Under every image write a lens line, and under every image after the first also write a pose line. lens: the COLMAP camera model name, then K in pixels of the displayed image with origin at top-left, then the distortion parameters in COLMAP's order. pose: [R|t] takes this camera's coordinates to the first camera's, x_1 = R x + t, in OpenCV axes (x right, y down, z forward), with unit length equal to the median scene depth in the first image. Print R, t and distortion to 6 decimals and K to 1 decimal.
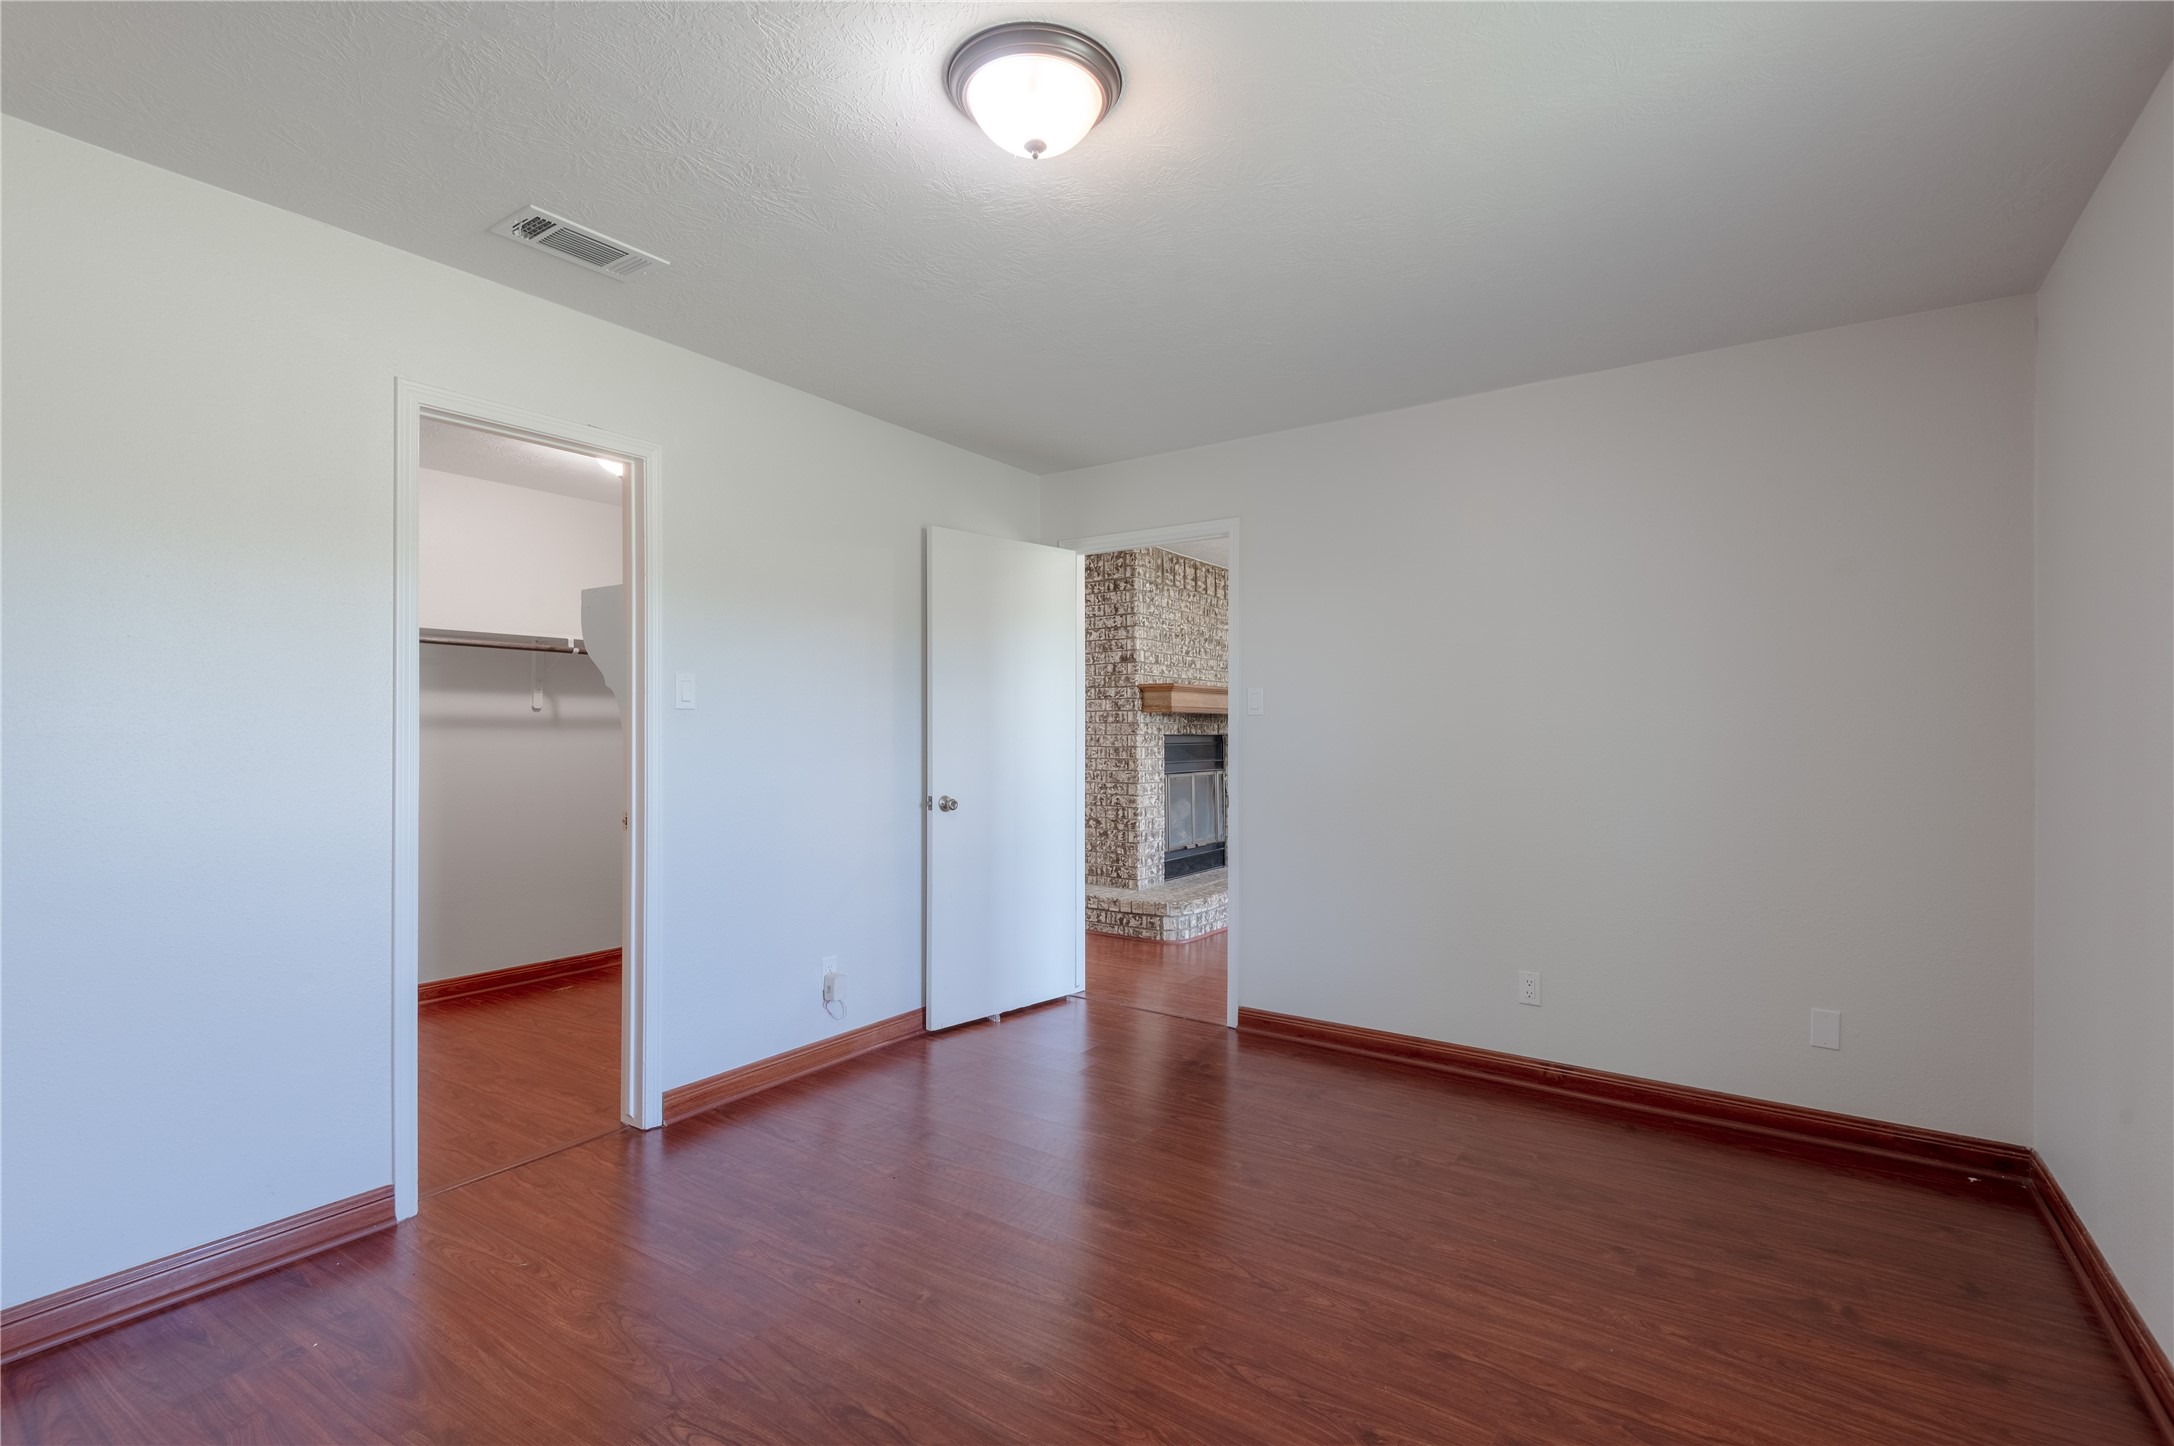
lens RADIAL K [[1003.1, 0, 1081.7], [0, 1003.1, 722.8], [0, 0, 1]] dist [0.028461, -0.000594]
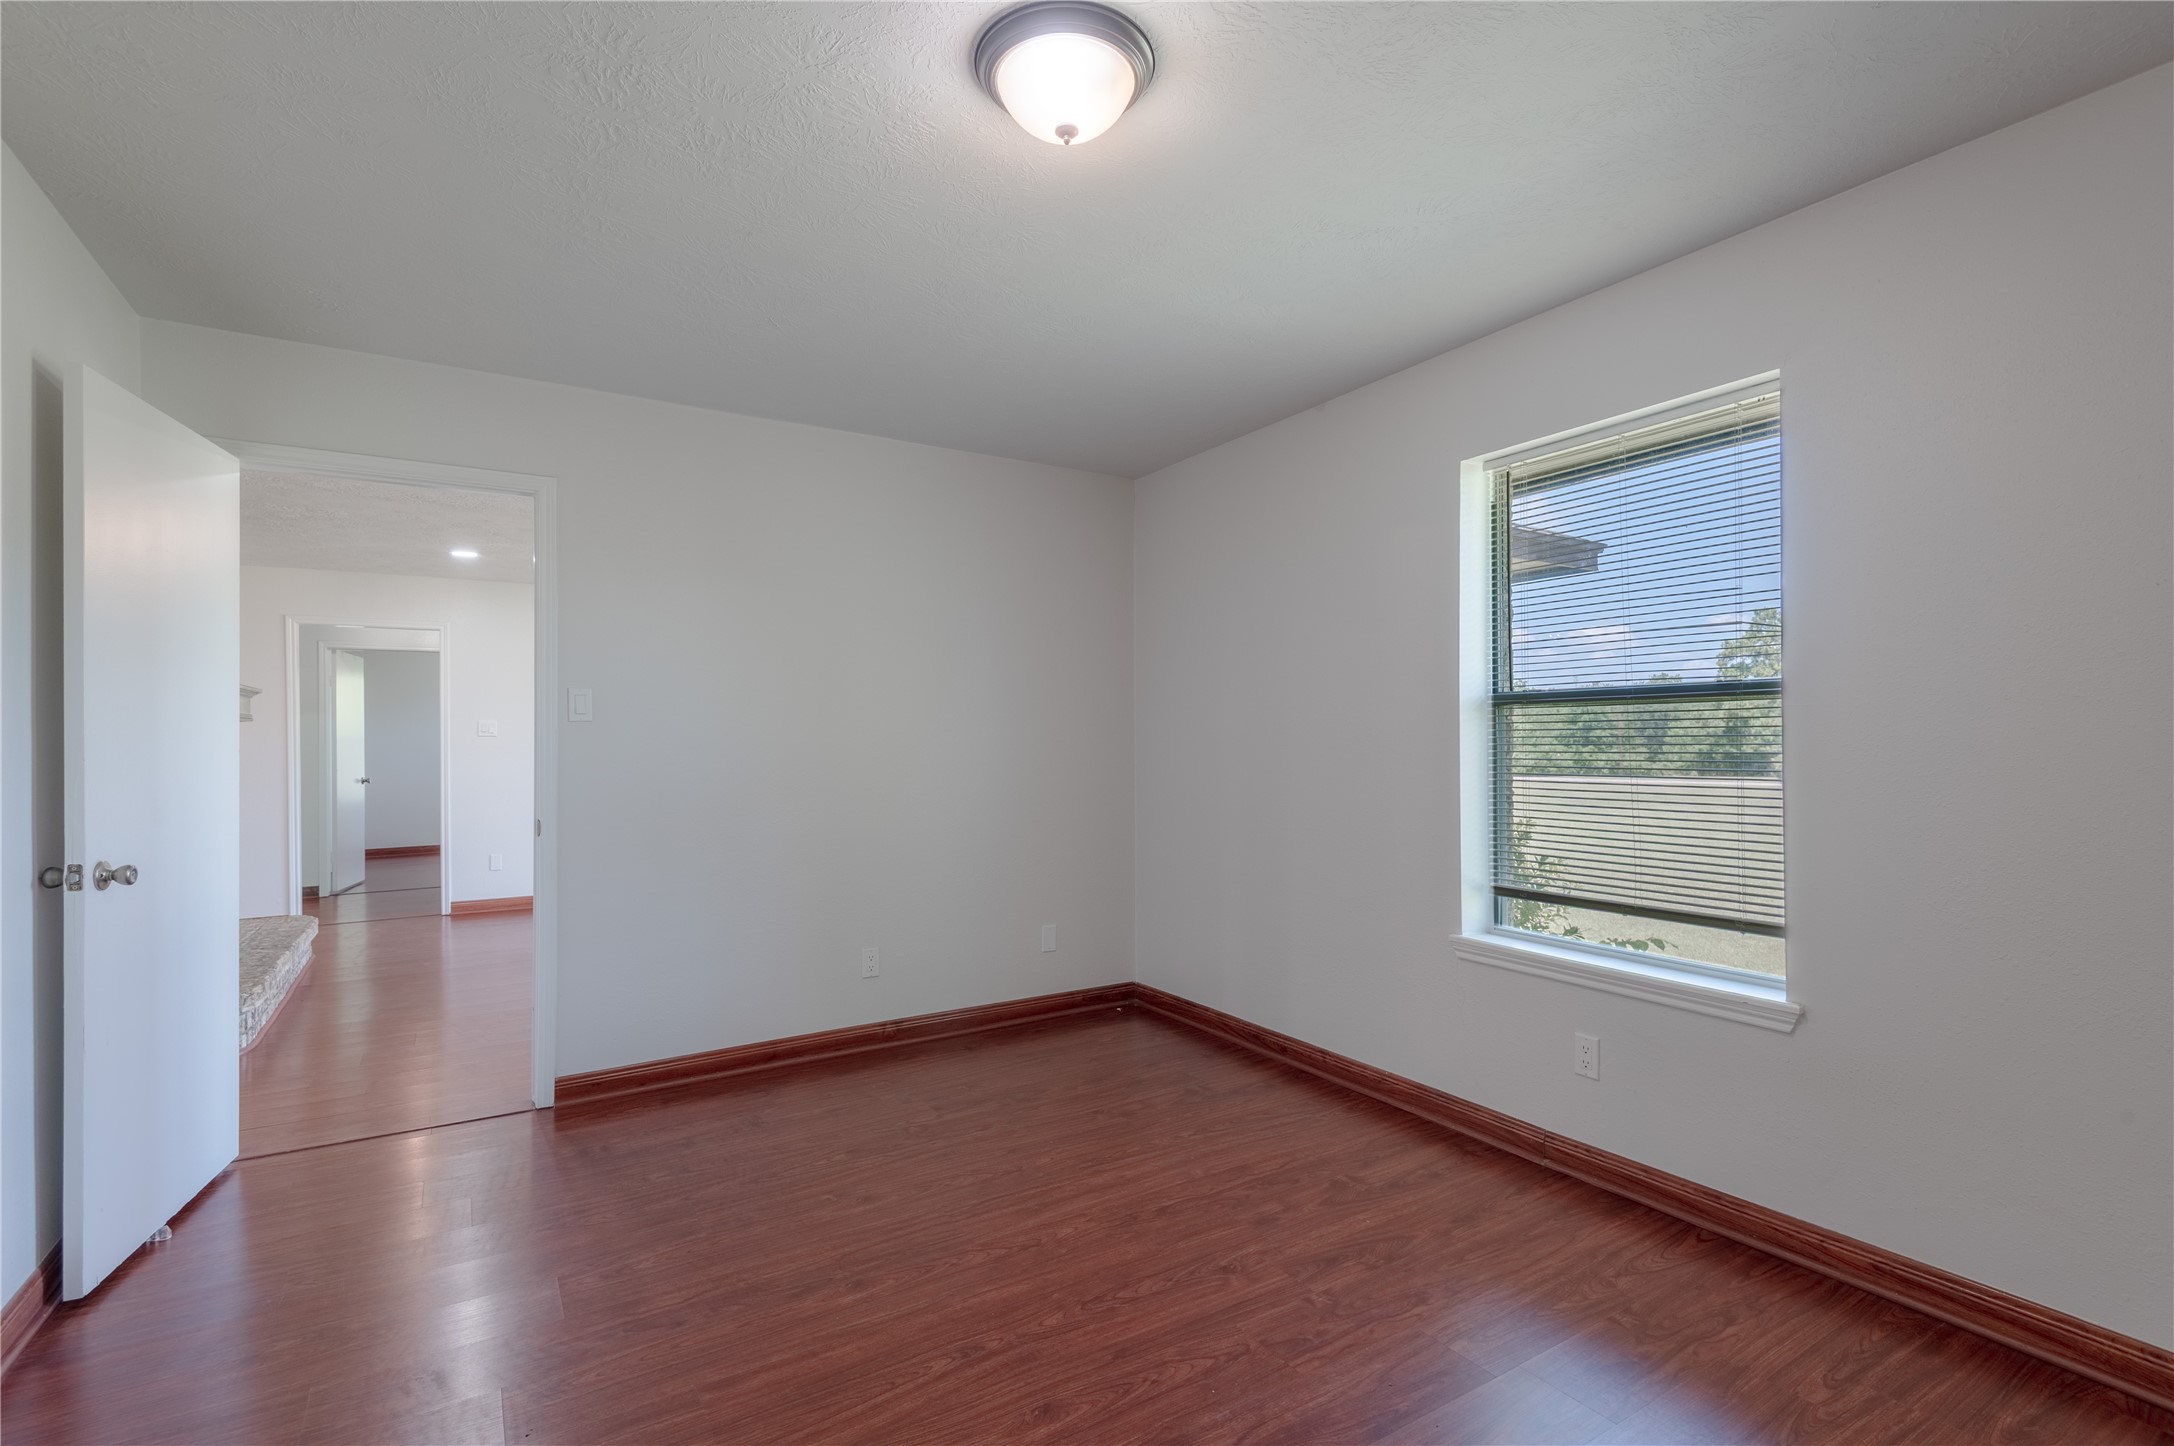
lens RADIAL K [[1003.1, 0, 1081.7], [0, 1003.1, 722.8], [0, 0, 1]] dist [0.028461, -0.000594]
pose [[0.399699, 0.009814, 0.916594, -0.776639], [0.003015, 0.999923, -0.012021, 0.009816], [-0.916641, 0.007568, 0.399639, 0.503306]]
